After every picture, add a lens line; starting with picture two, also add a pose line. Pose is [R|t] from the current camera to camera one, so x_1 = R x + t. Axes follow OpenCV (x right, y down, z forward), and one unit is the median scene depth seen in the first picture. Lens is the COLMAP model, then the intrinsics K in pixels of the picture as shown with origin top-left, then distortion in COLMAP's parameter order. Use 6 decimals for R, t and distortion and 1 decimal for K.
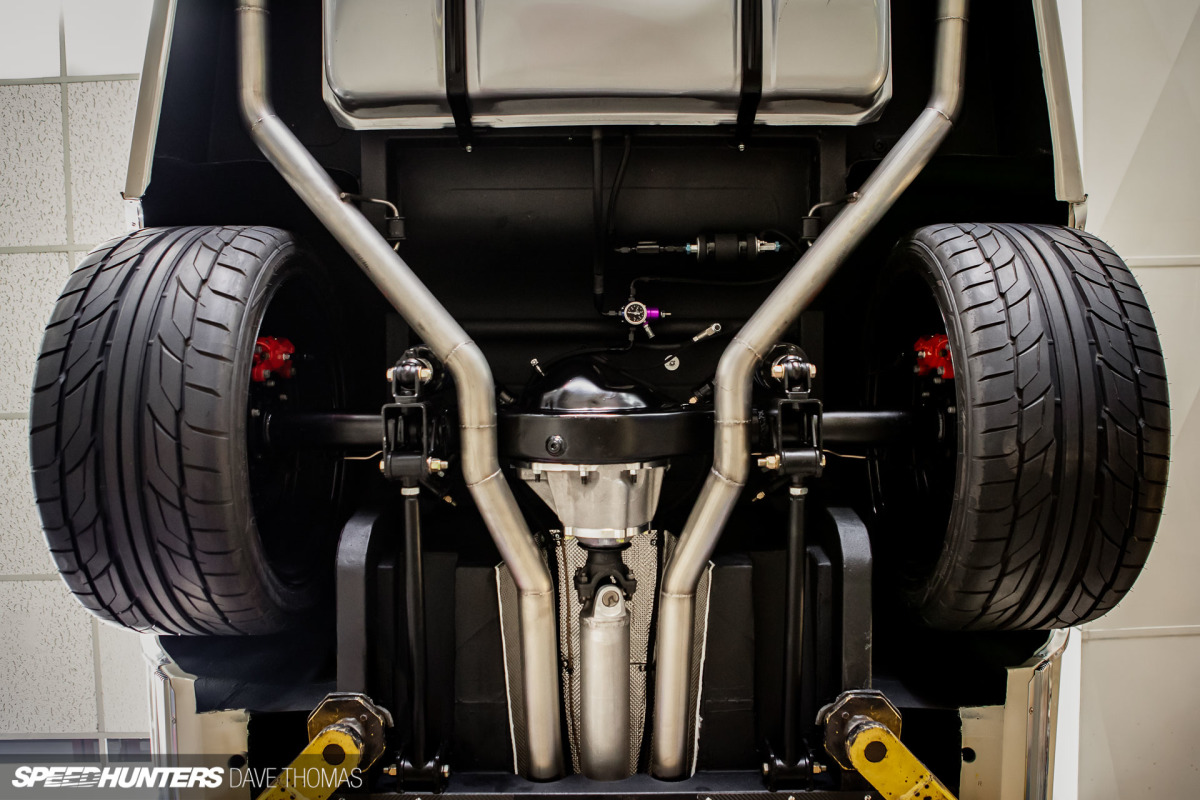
lens RADIAL K [[832.7, 0, 600.0], [0, 832.7, 400.0], [0, 0, 1]] dist [0.000247, -0.000009]
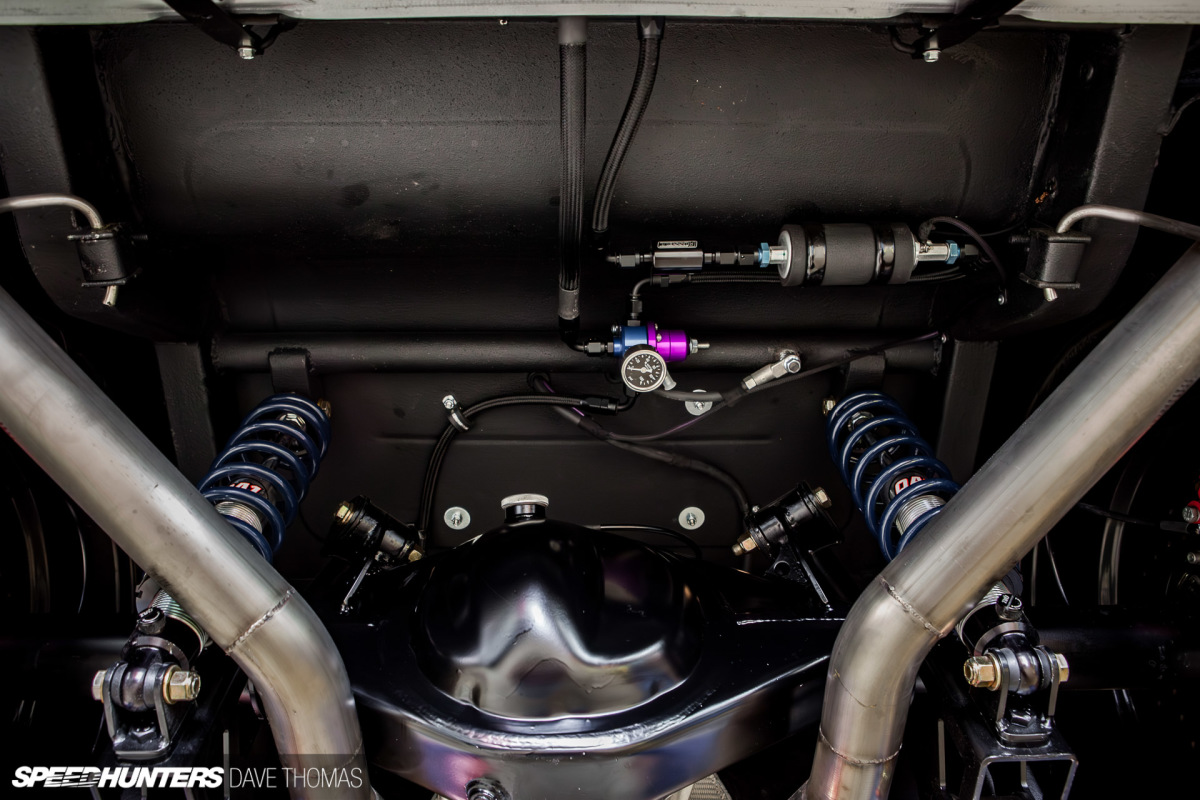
lens RADIAL K [[837.1, 0, 565.9], [0, 837.1, 400.8], [0, 0, 1]] dist [-0.065968, 0.000616]
pose [[0.999848, -0.003995, 0.016965, -0.012418], [-0.002184, 0.936988, 0.349355, -0.267641], [-0.017292, -0.349339, 0.936837, 0.542271]]
